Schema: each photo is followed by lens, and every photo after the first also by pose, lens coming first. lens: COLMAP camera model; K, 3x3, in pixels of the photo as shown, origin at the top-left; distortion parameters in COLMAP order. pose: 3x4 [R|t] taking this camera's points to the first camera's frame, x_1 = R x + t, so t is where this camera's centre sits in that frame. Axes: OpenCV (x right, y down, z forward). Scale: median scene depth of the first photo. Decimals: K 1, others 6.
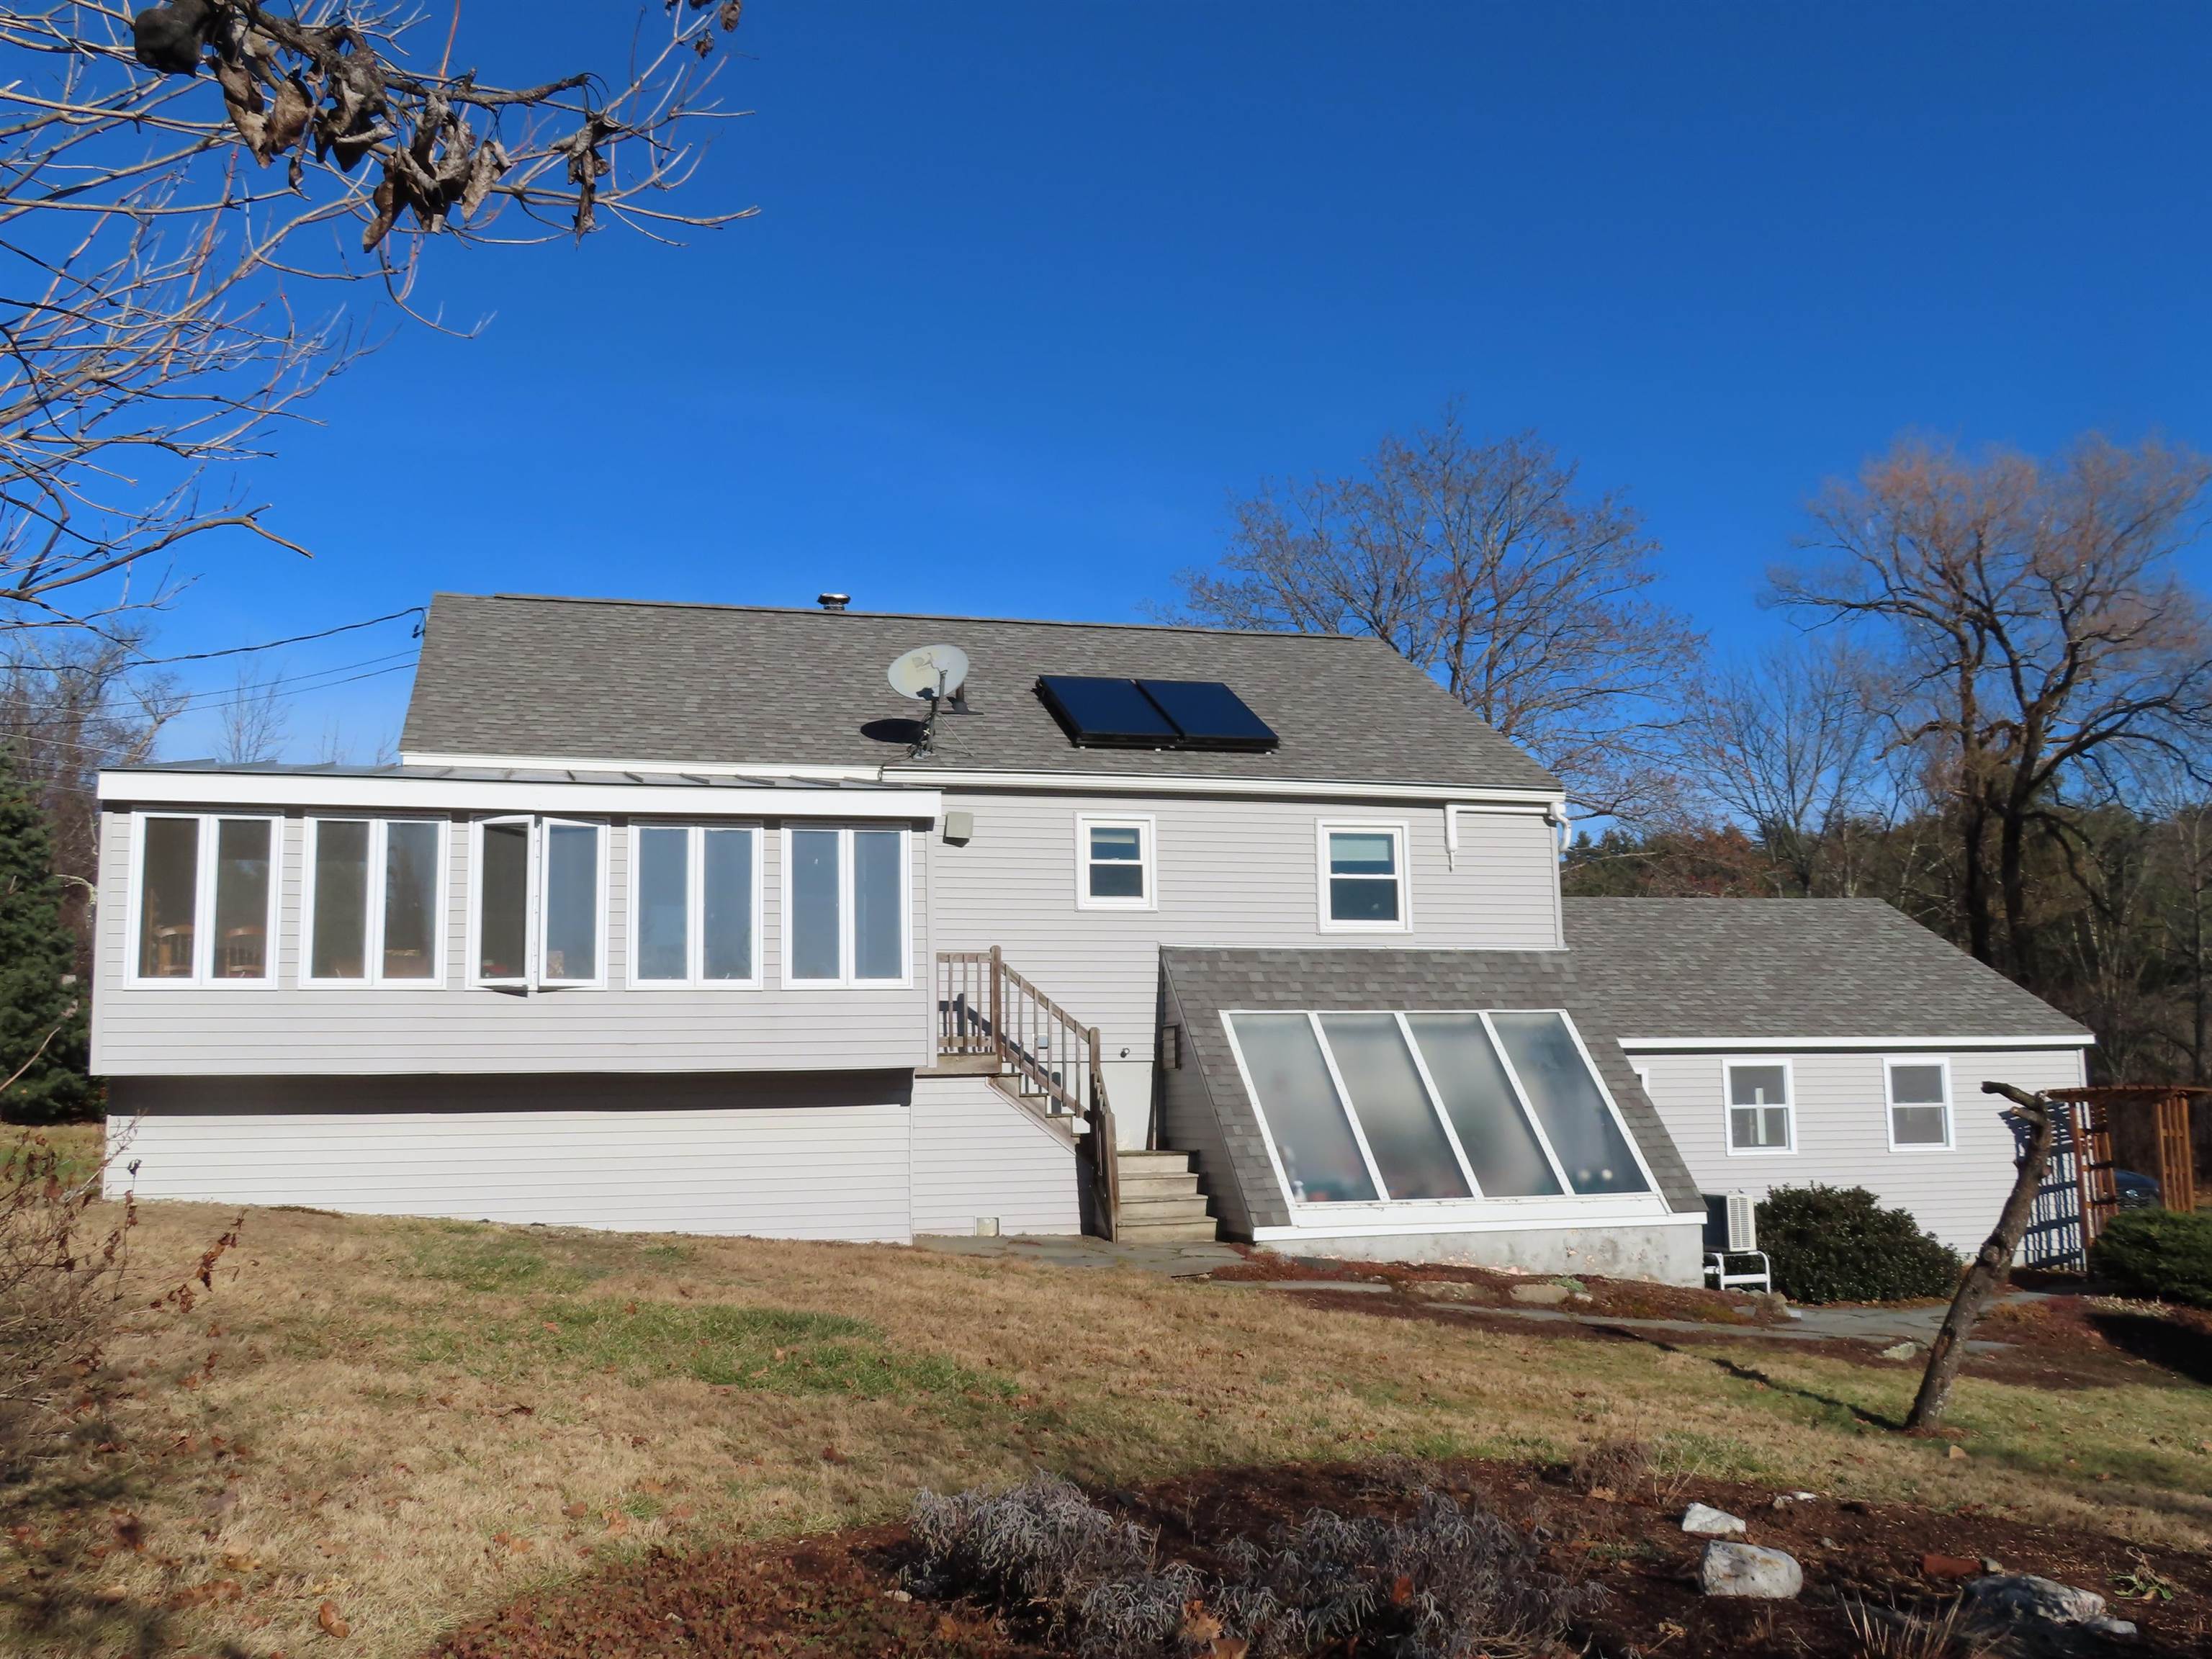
lens RADIAL K [[2056.0, 0, 1106.0], [0, 2056.0, 829.5], [0, 0, 1]] dist [-0.002170, 0.002532]
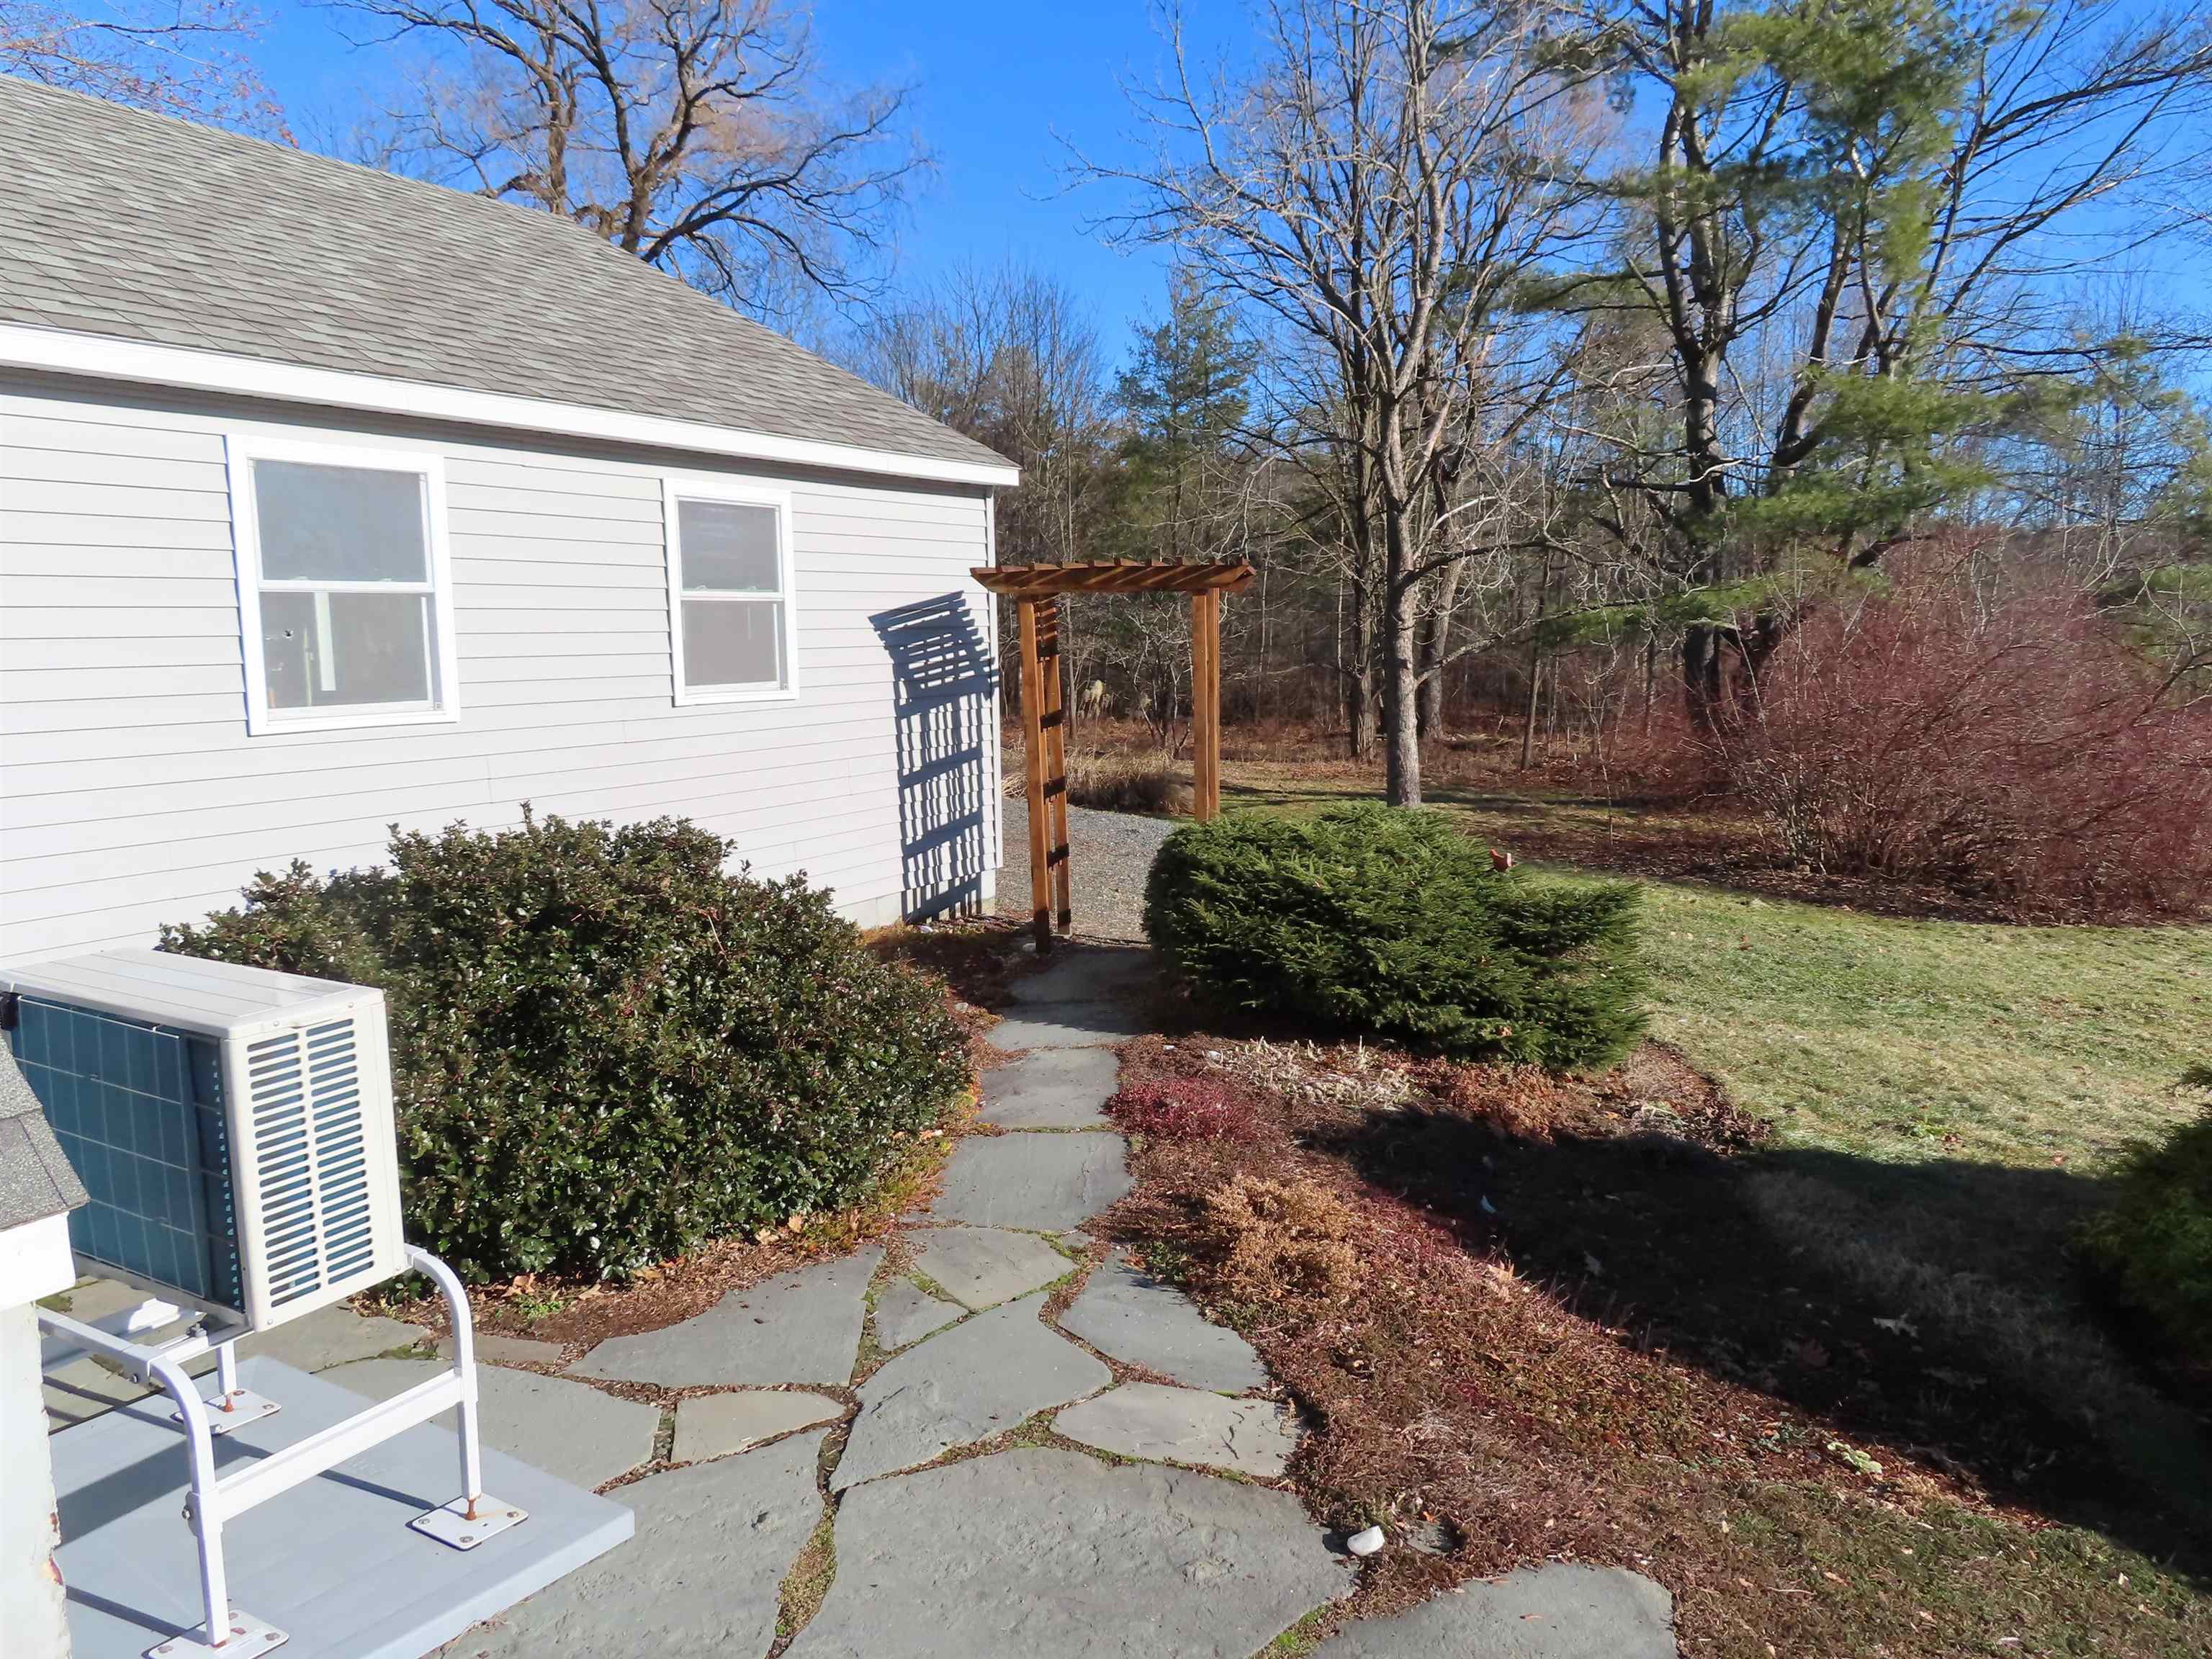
lens RADIAL K [[1574.4, 0, 1106.0], [0, 1574.4, 829.5], [0, 0, 1]] dist [-0.005830, -0.002422]
pose [[0.712943, -0.084460, 0.696117, 0.259072], [-0.090940, 0.973200, 0.211217, 0.125285], [-0.695300, -0.213890, 0.686155, 0.845340]]
